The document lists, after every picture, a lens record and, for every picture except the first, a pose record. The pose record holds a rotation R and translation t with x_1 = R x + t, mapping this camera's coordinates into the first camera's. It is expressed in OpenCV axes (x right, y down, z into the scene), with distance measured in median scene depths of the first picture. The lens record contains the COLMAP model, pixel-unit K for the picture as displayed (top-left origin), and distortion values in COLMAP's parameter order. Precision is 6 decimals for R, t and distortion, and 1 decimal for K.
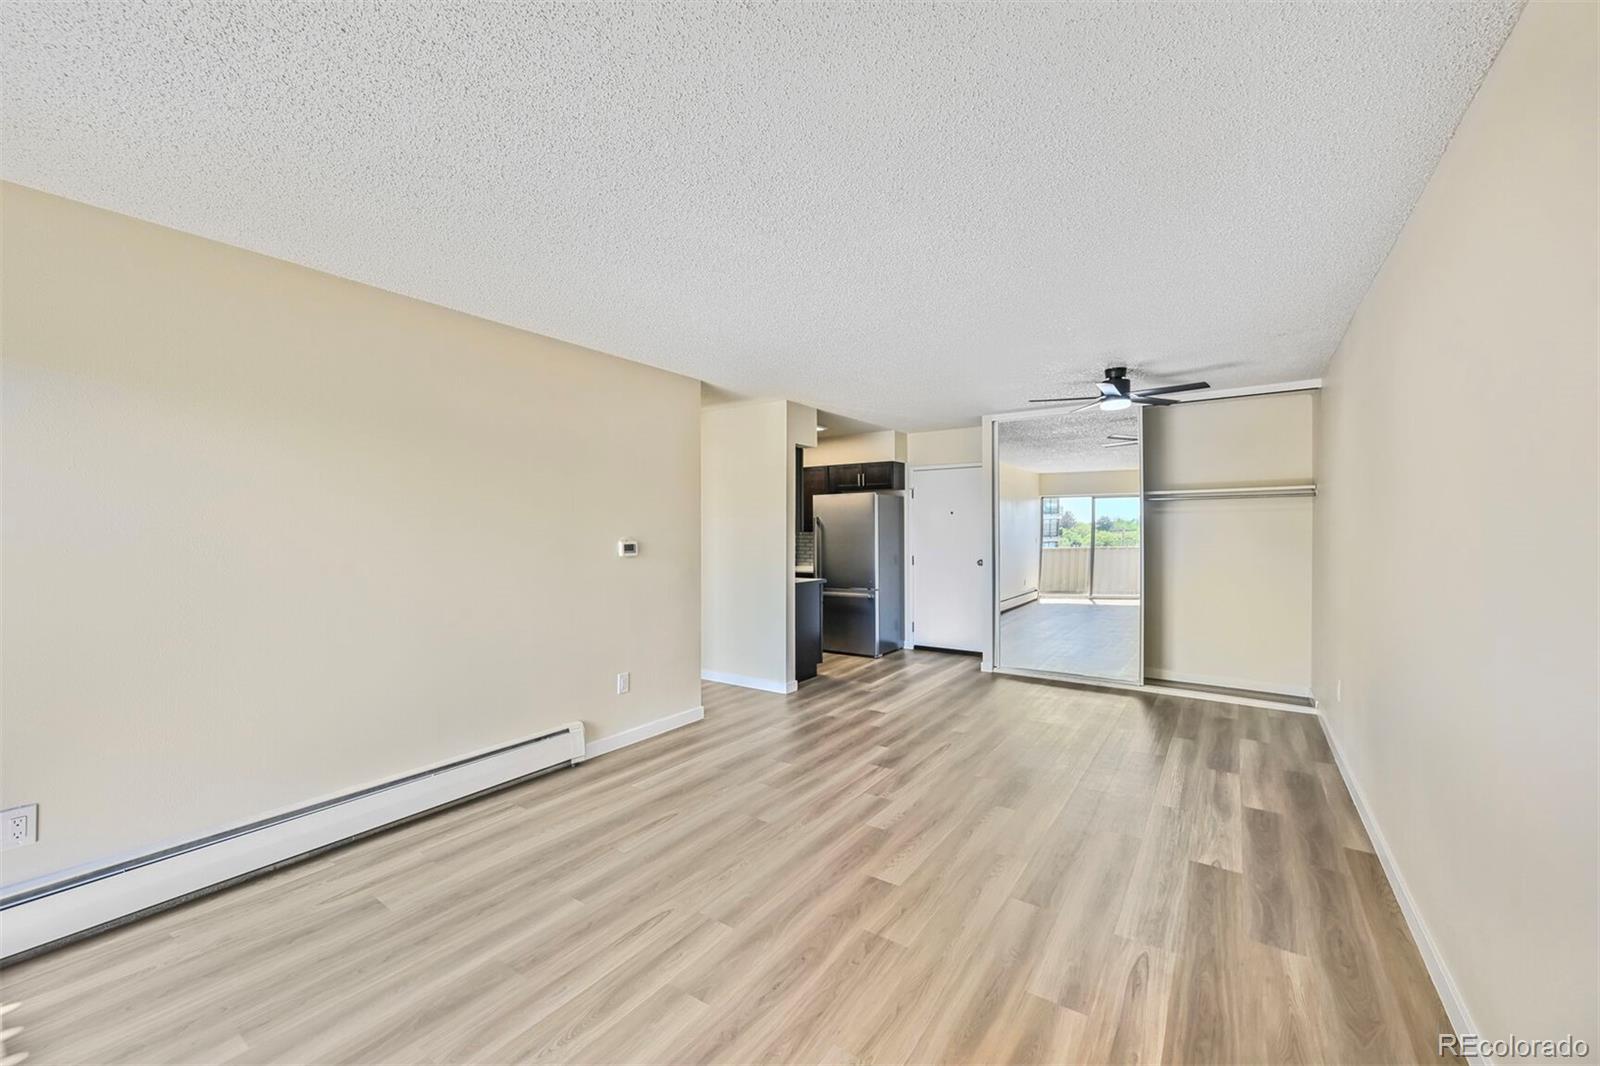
lens RADIAL K [[630.8, 0, 801.1], [0, 630.8, 533.8], [0, 0, 1]] dist [0.002358, 0.000047]
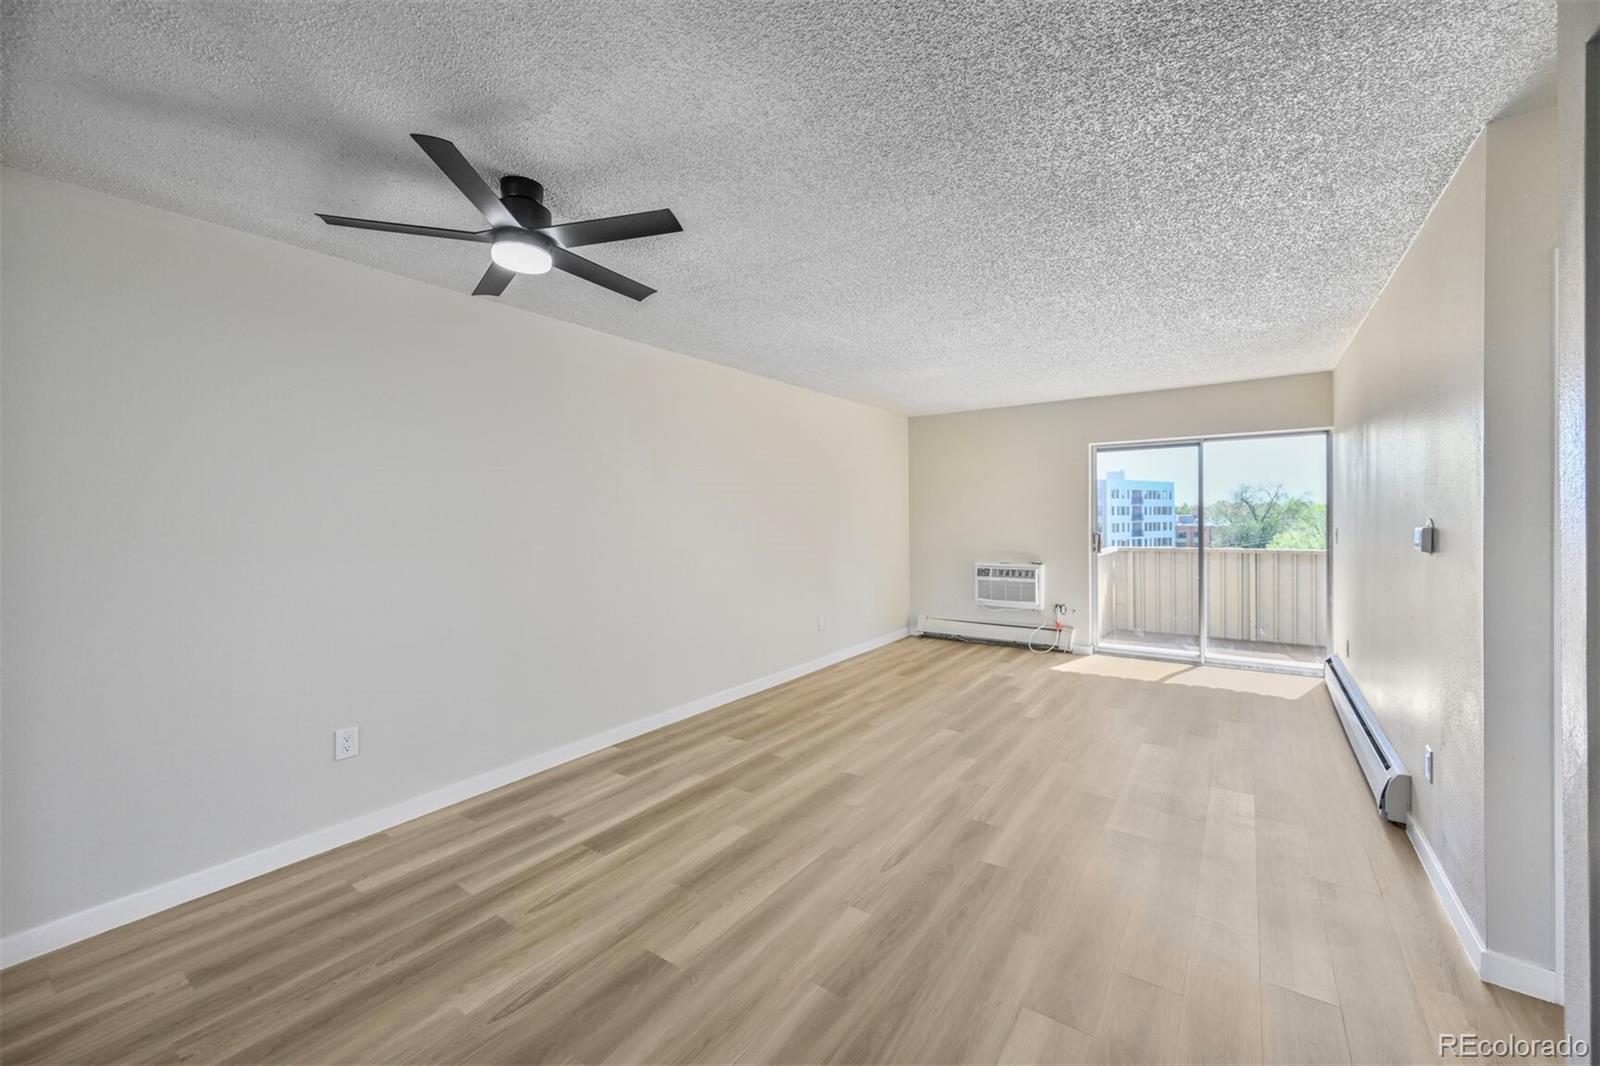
lens RADIAL K [[630.8, 0, 801.1], [0, 630.8, 522.8], [0, 0, 1]] dist [0.002358, 0.000047]
pose [[-0.999845, 0.014508, 0.010000, 0.450868], [0.014635, 0.999812, 0.012703, -0.008901], [-0.009814, 0.012848, -0.999869, 2.374231]]
